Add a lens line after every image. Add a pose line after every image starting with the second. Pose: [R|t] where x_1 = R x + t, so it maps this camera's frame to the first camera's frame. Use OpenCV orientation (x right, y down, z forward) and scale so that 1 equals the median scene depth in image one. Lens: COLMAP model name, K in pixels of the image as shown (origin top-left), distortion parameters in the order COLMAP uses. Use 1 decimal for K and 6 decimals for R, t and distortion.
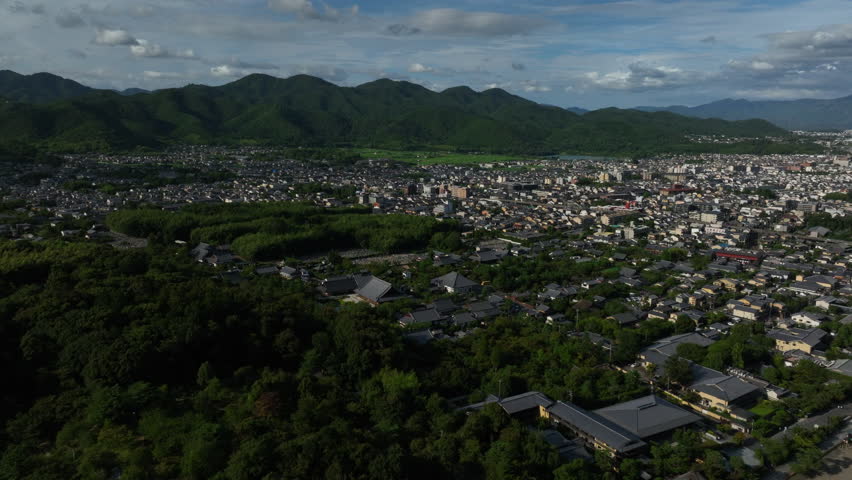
lens RADIAL K [[740.1, 0, 403.4], [0, 740.1, 239.3], [0, 0, 1]] dist [0.016270, -0.001721]
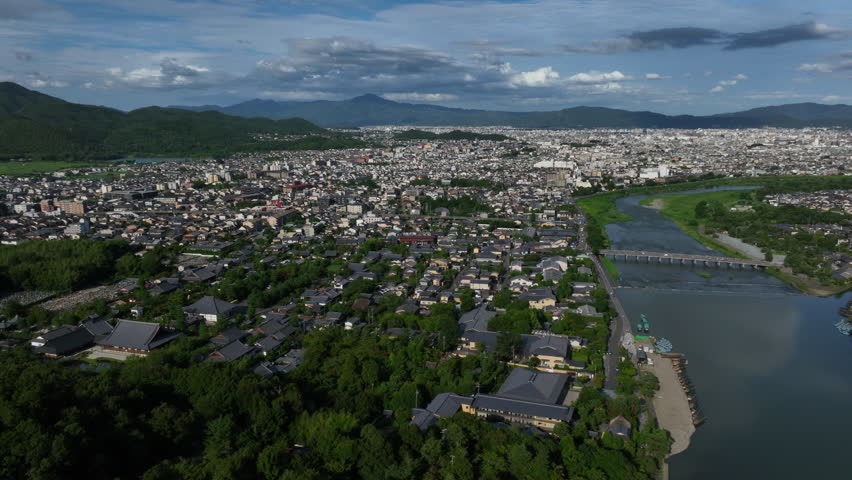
lens RADIAL K [[740.1, 0, 403.4], [0, 740.1, 239.3], [0, 0, 1]] dist [0.016270, -0.001721]
pose [[0.710093, -0.120306, 0.693754, -0.232342], [0.119731, 0.991576, 0.049402, -0.023850], [-0.693853, 0.047984, 0.718516, 0.140511]]
